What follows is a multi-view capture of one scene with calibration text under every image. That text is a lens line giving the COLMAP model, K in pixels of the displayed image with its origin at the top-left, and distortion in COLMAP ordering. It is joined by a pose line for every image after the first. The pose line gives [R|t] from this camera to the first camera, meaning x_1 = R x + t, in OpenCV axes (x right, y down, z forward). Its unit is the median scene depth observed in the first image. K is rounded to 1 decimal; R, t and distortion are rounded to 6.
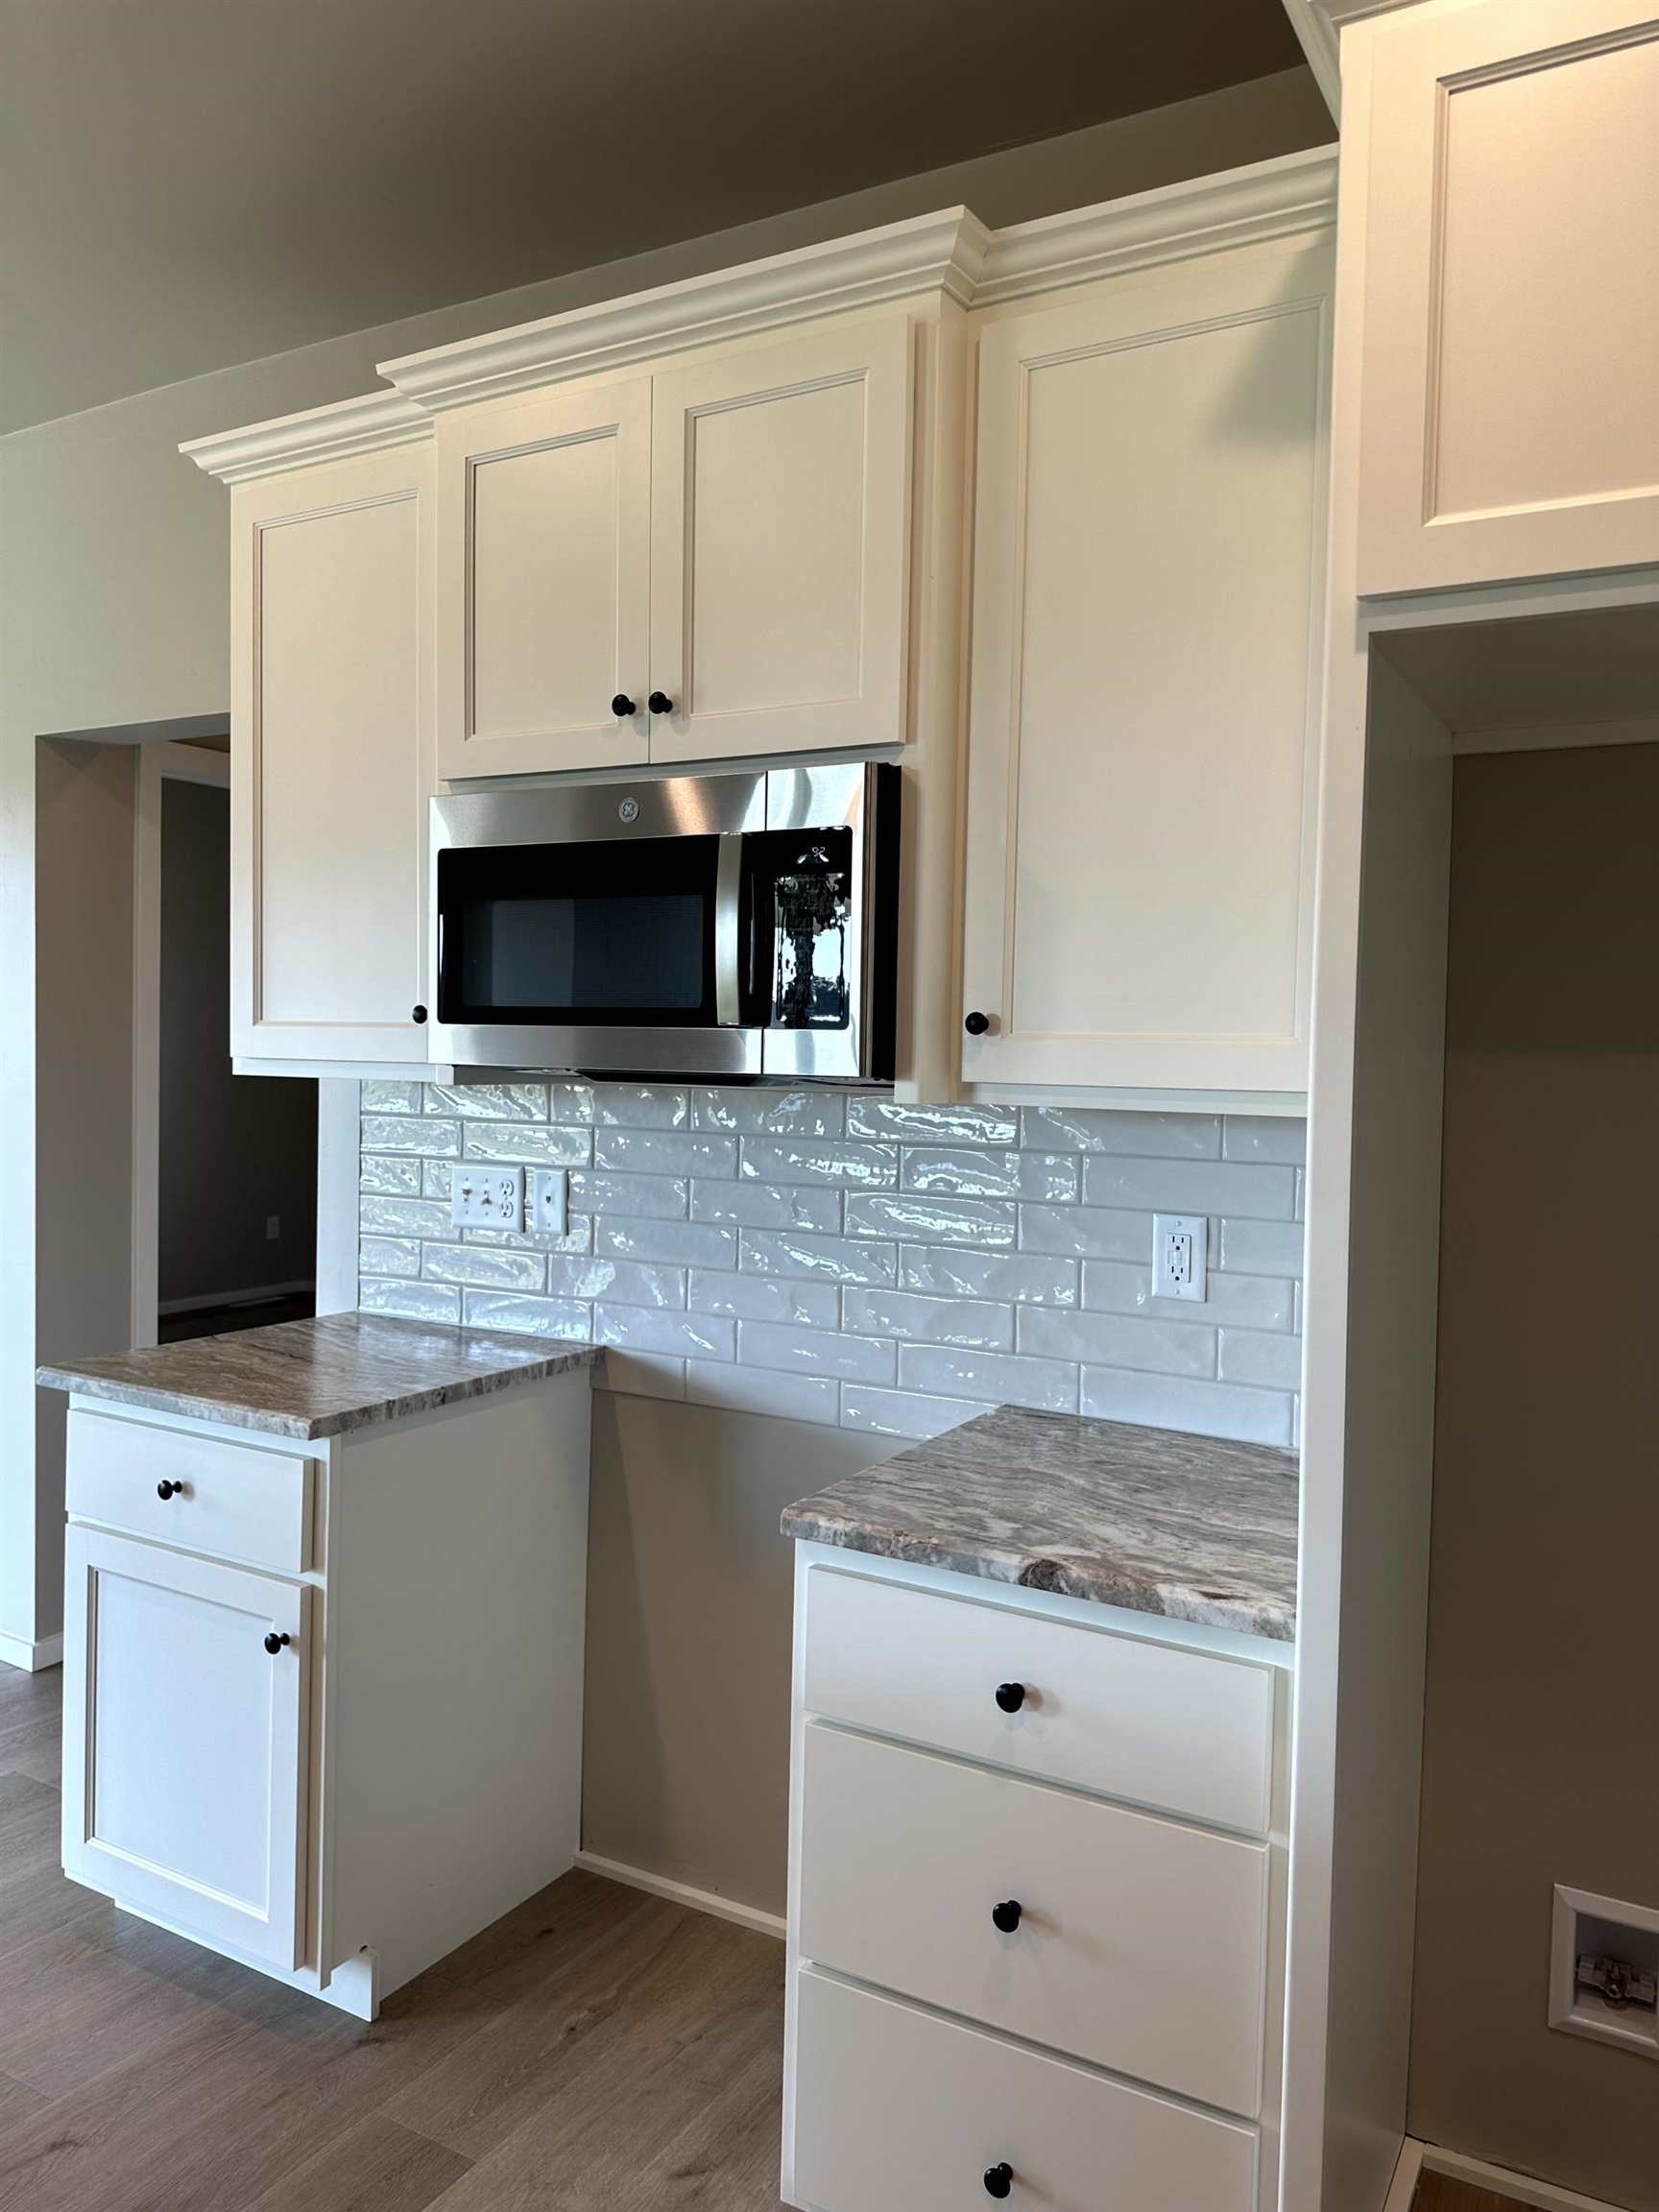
lens RADIAL K [[1578.4, 0, 823.8], [0, 1578.4, 1084.4], [0, 0, 1]] dist [0.061187, -0.059174]
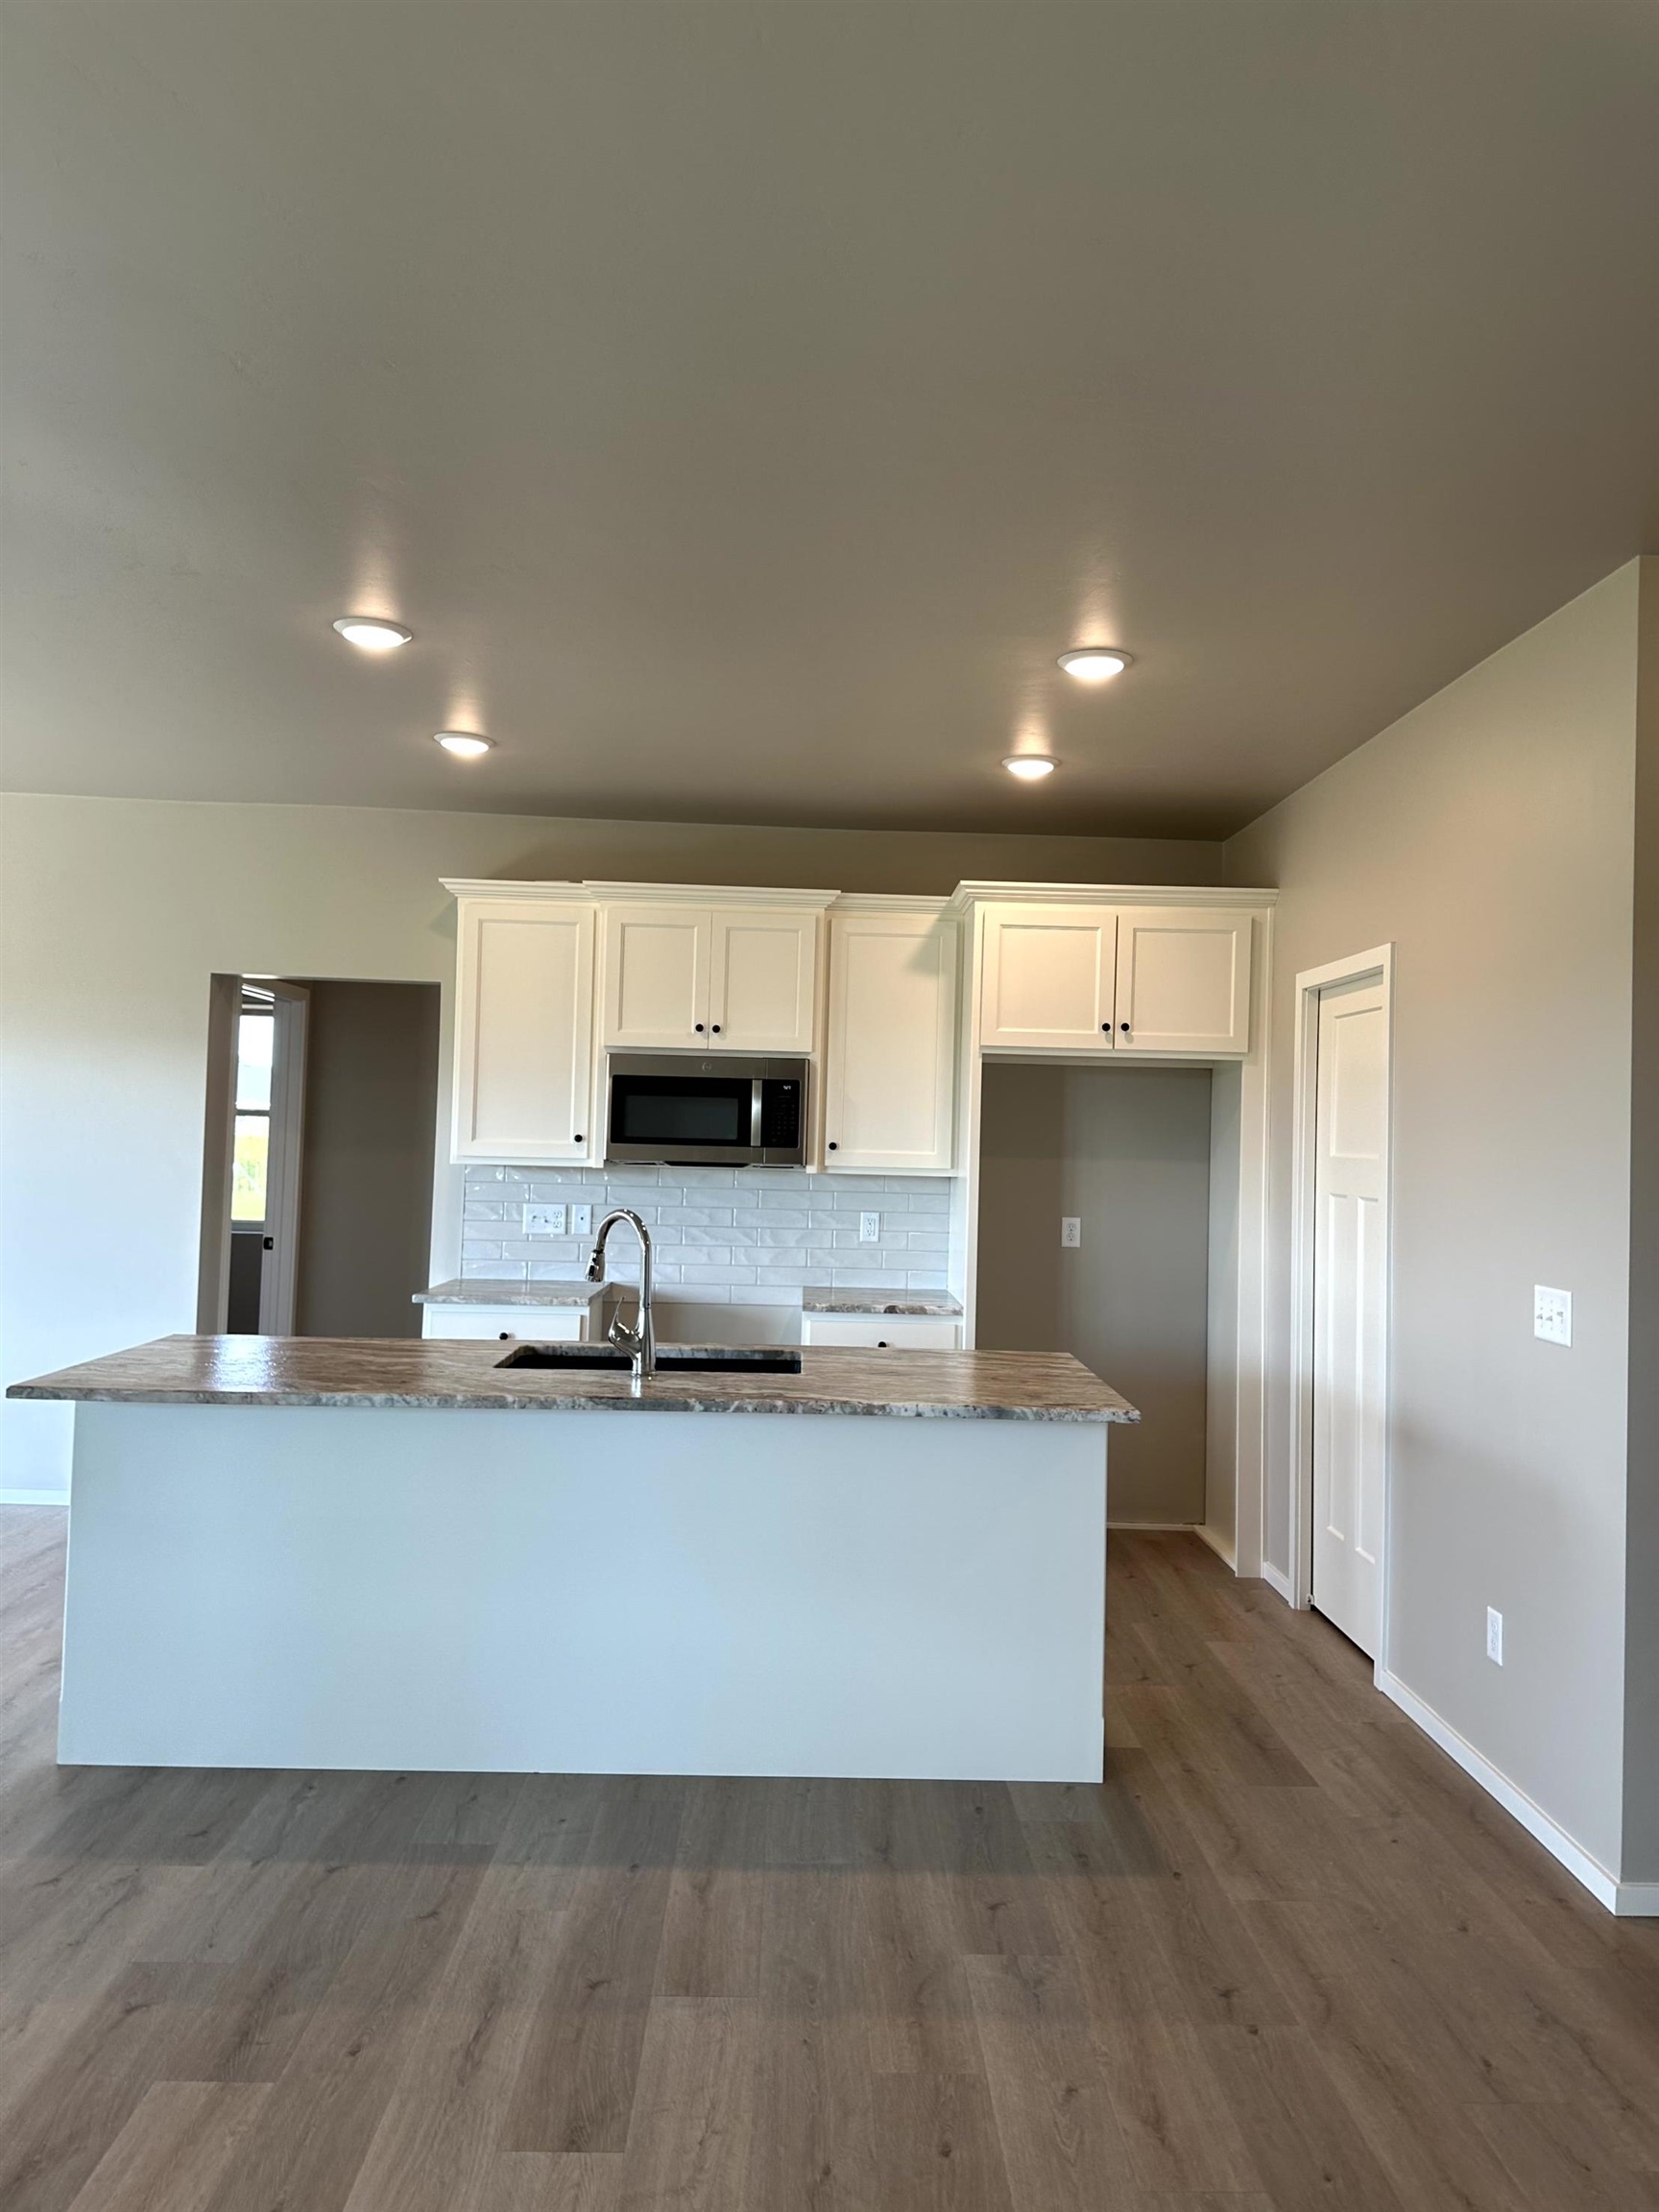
lens RADIAL K [[1578.4, 0, 819.3], [0, 1578.4, 1071.7], [0, 0, 1]] dist [0.061187, -0.059174]
pose [[0.868792, 0.021497, 0.494711, -1.271415], [0.005379, 0.998589, -0.052839, -0.019560], [-0.495148, 0.048567, 0.867450, -1.433531]]
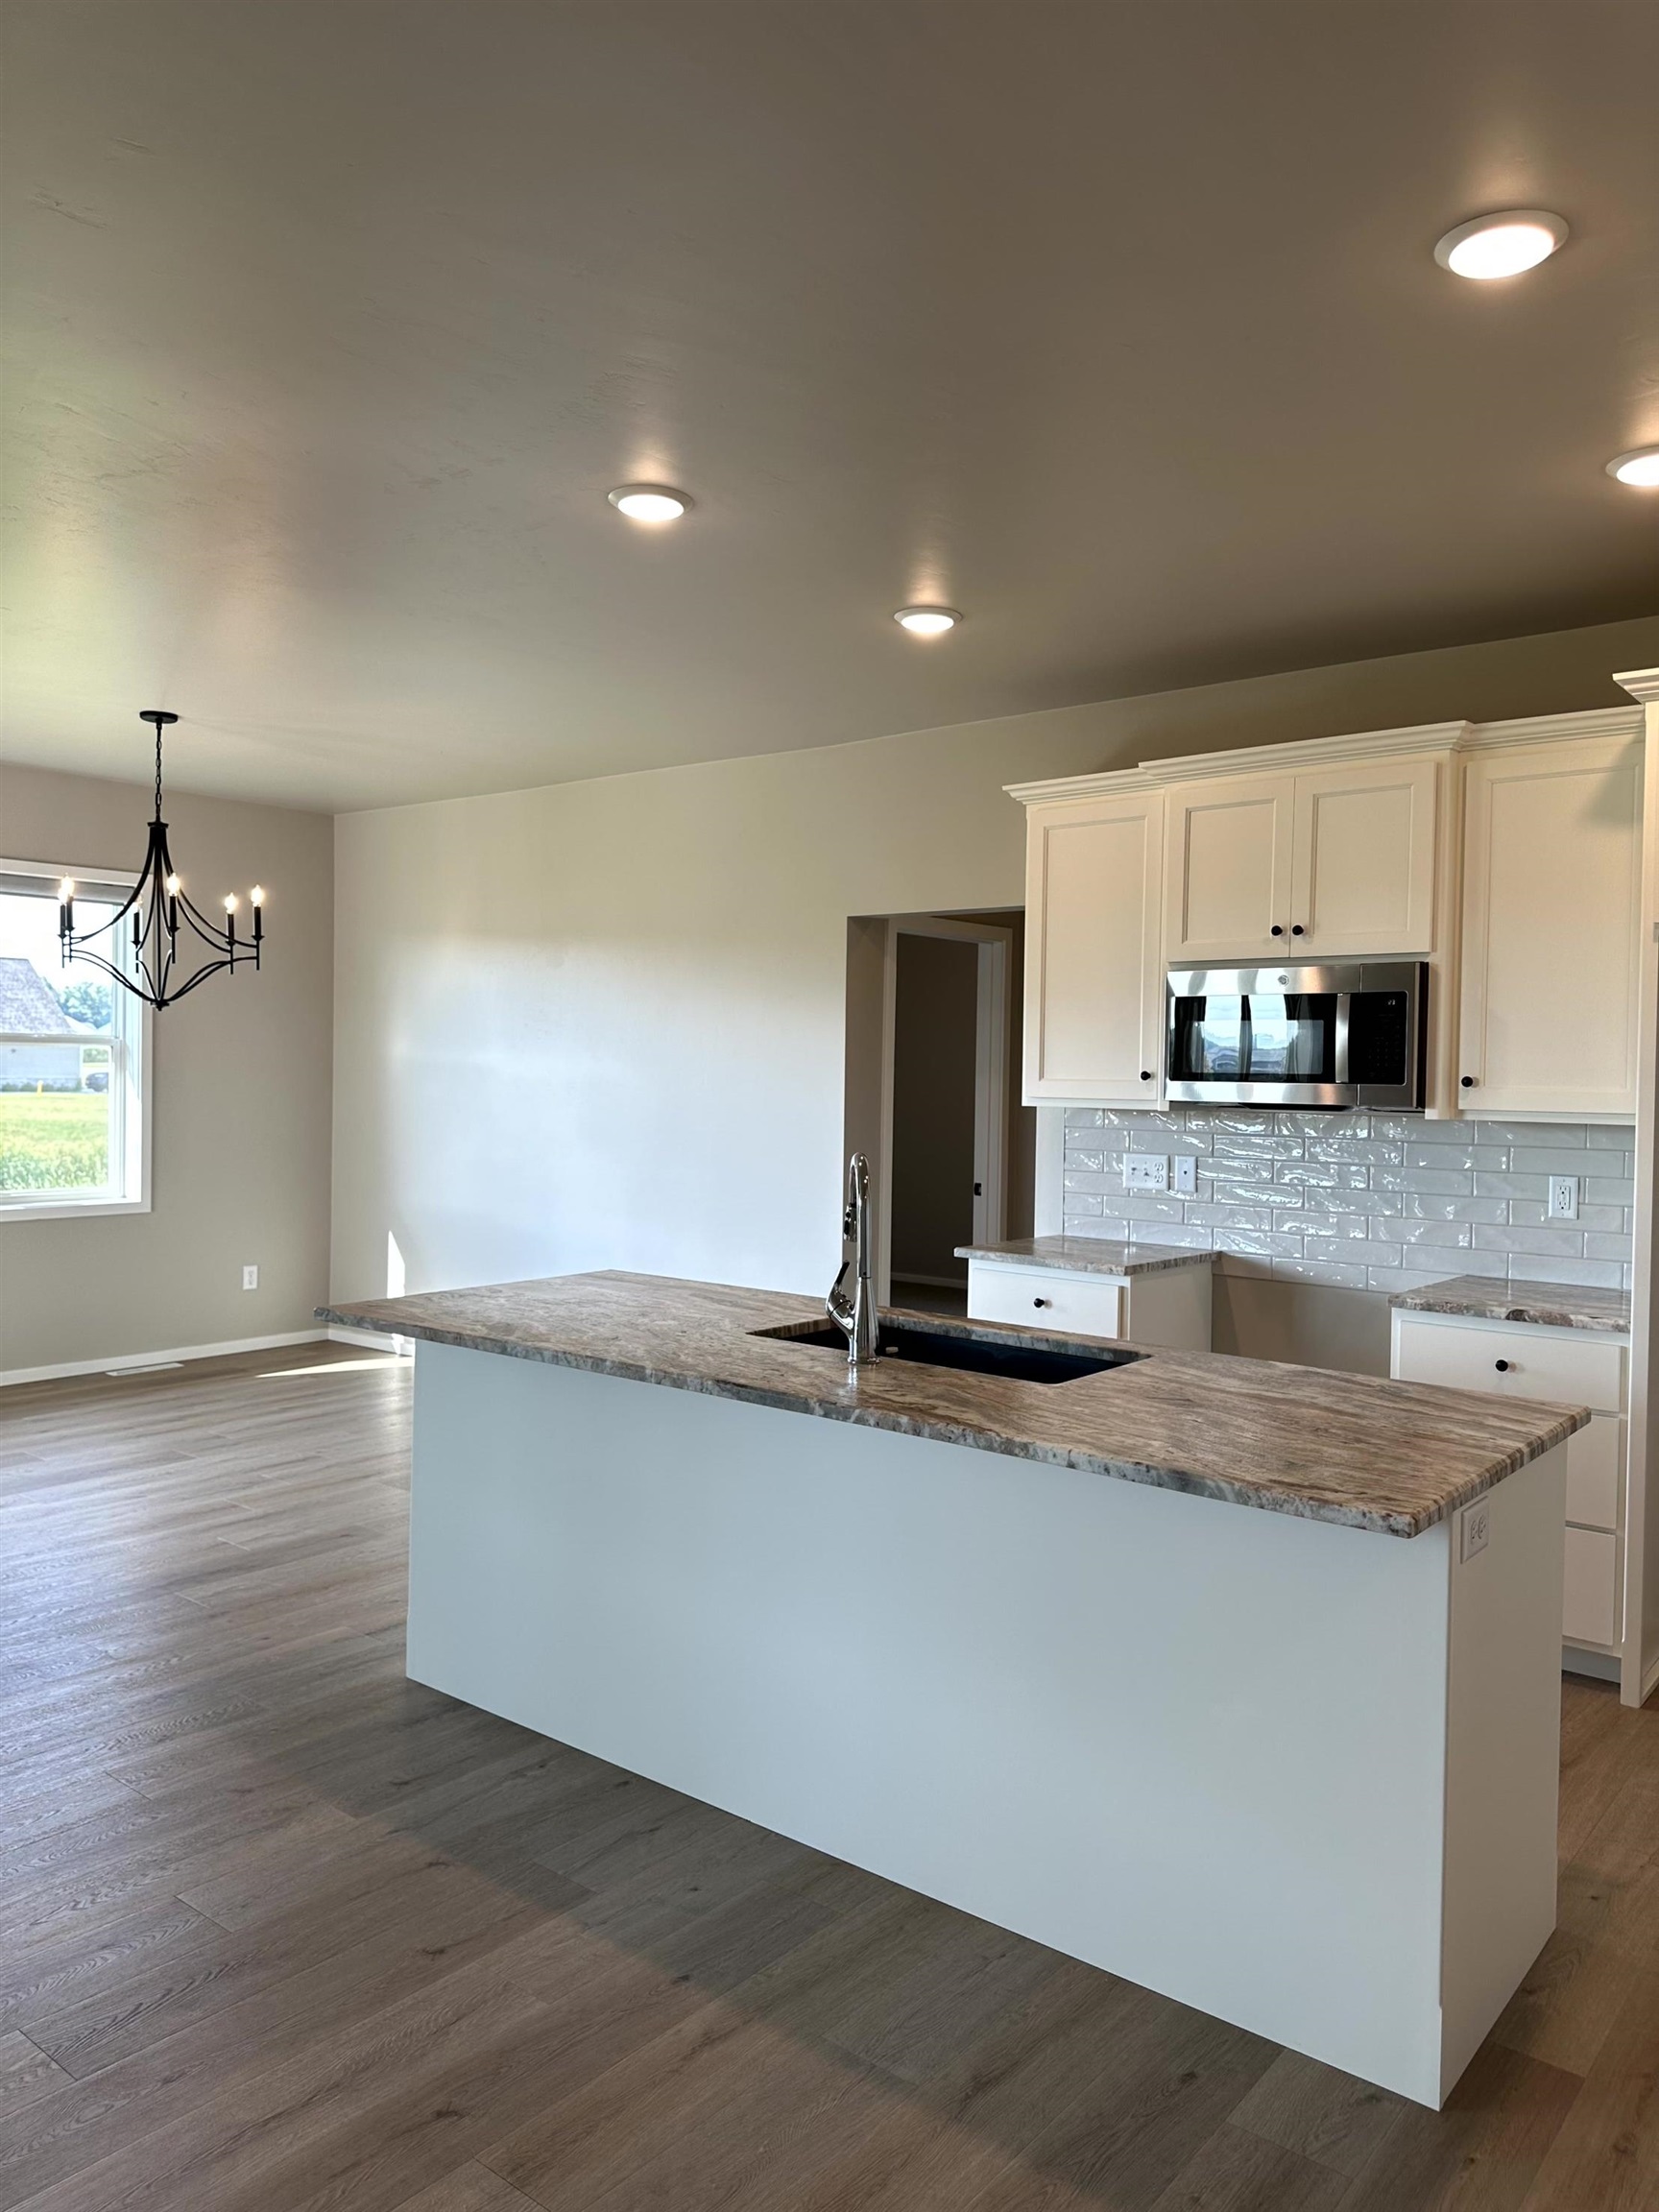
lens RADIAL K [[1578.4, 0, 798.2], [0, 1578.4, 1098.8], [0, 0, 1]] dist [0.061187, -0.059174]
pose [[0.984680, -0.000337, -0.174369, -0.380340], [-0.001524, 0.999943, -0.010538, 0.007548], [0.174363, 0.010642, 0.984624, -1.168195]]
